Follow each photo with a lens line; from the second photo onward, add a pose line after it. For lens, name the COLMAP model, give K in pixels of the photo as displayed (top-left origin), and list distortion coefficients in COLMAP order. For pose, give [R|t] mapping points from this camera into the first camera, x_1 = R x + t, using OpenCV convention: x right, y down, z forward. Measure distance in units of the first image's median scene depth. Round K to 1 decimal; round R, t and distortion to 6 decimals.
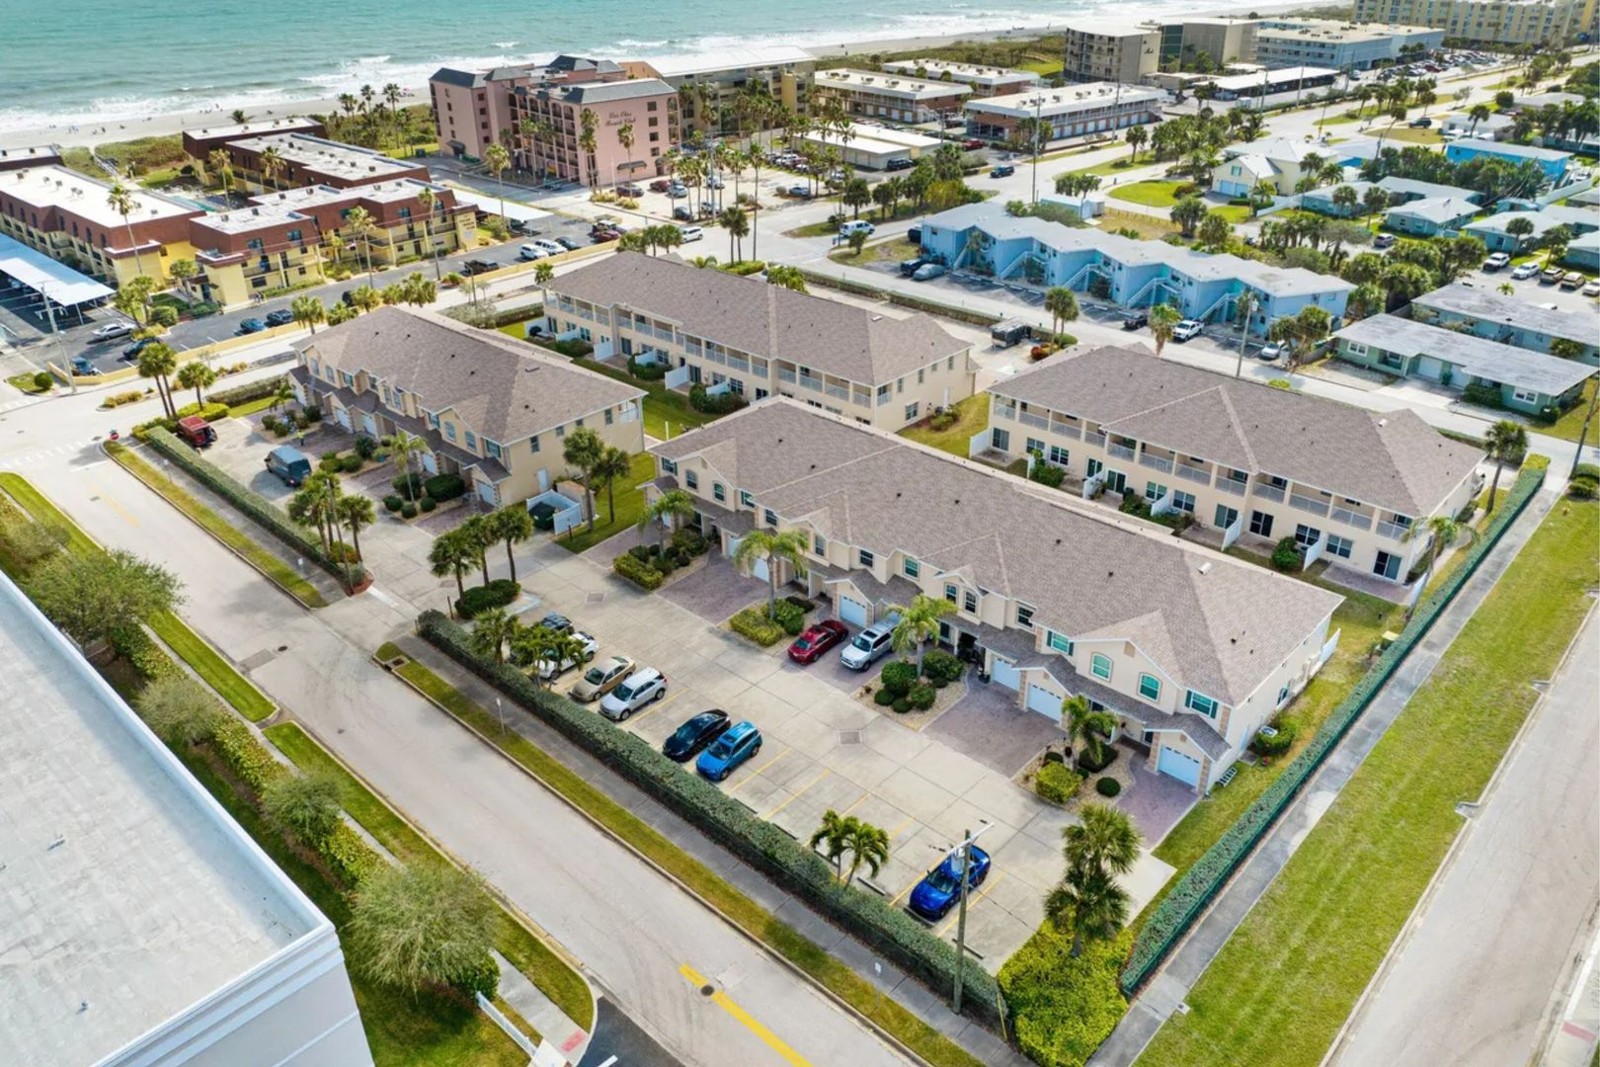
lens RADIAL K [[1178.9, 0, 800.4], [0, 1178.9, 556.4], [0, 0, 1]] dist [-0.075386, 0.001571]
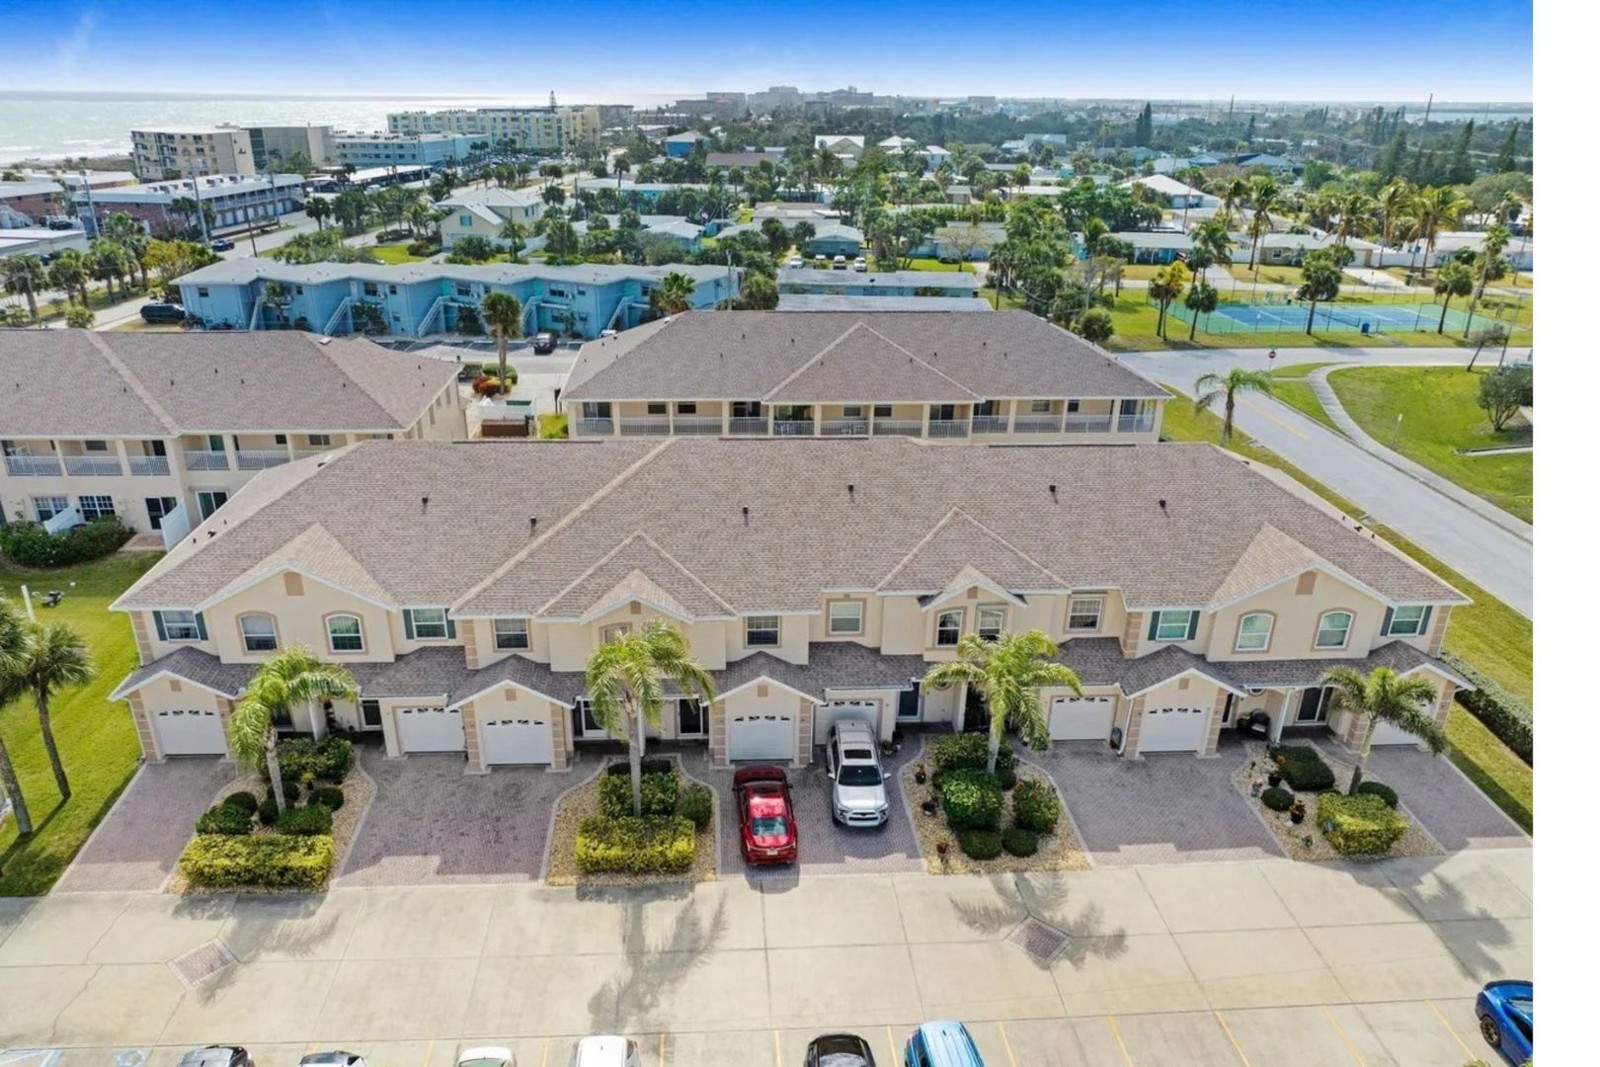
lens RADIAL K [[1004.3, 0, 744.6], [0, 1004.3, 568.3], [0, 0, 1]] dist [0.000594, -0.002938]
pose [[0.681924, -0.275718, 0.677465, -0.134302], [0.330781, 0.942352, 0.050566, -0.027420], [-0.652352, 0.189610, 0.733815, 0.326715]]
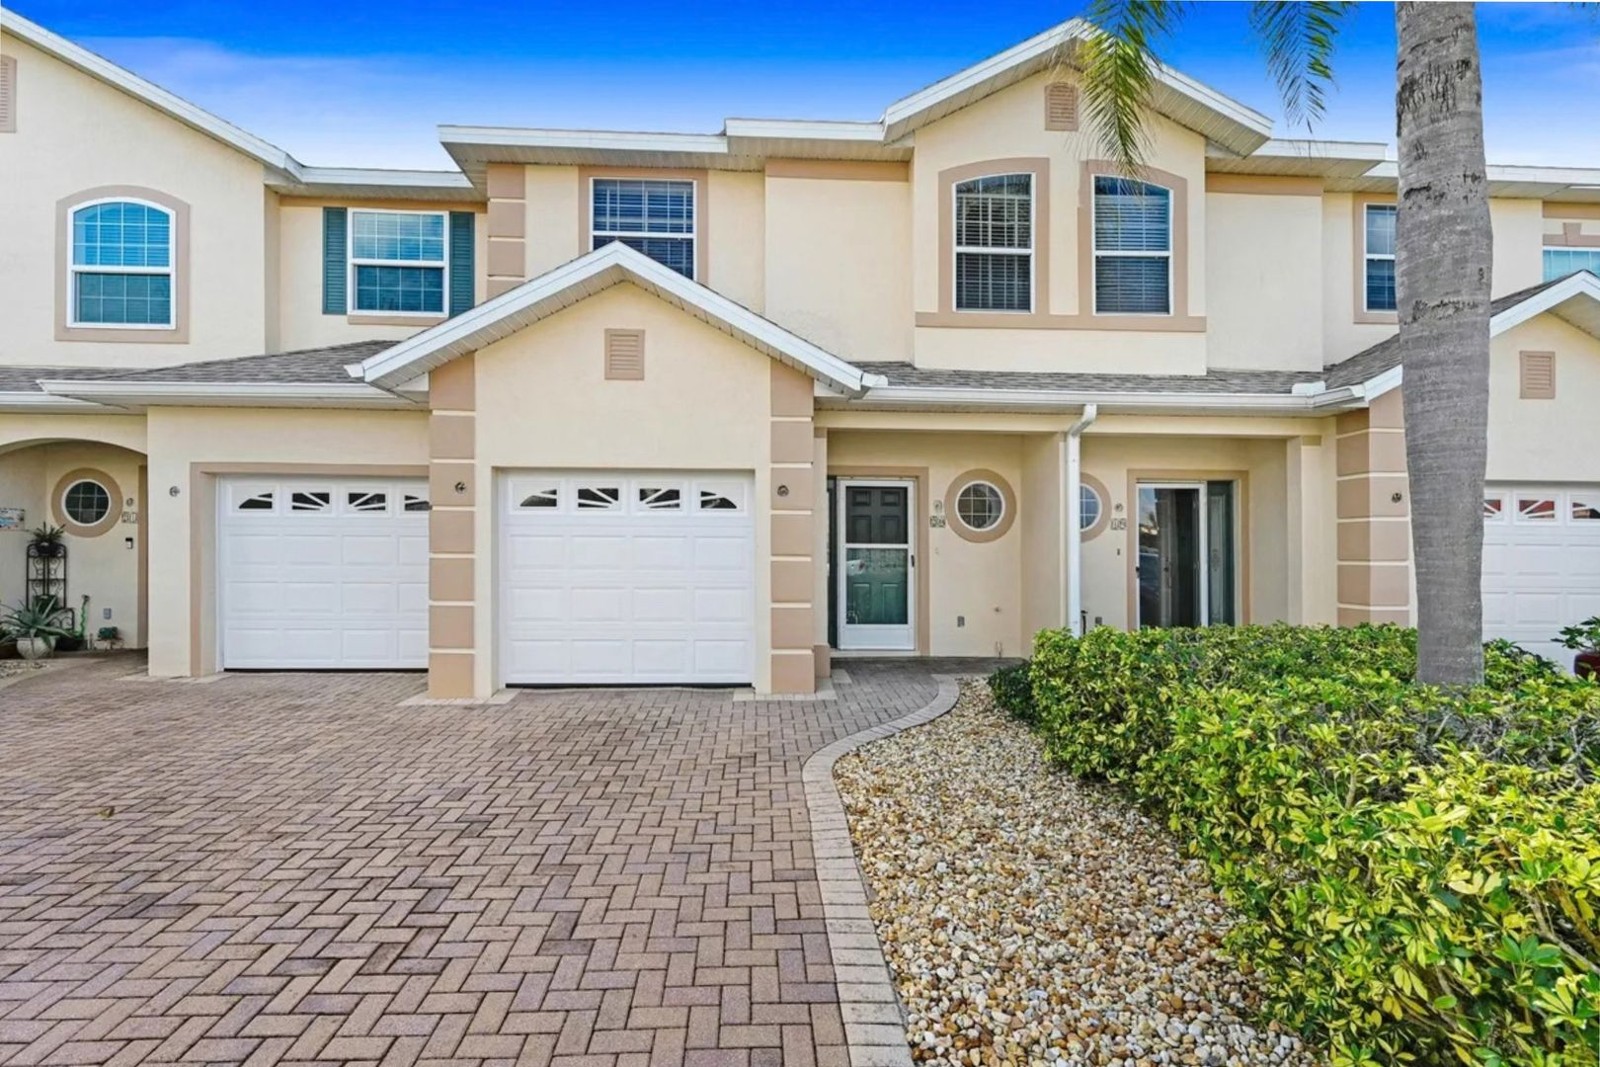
lens RADIAL K [[808.3, 0, 801.3], [0, 808.3, 477.3], [0, 0, 1]] dist [0.005773, 0.000173]
pose [[0.700849, 0.020122, 0.713026, -0.048856], [0.332495, 0.875148, -0.351514, 0.021156], [-0.631077, 0.483436, 0.606656, 0.505348]]
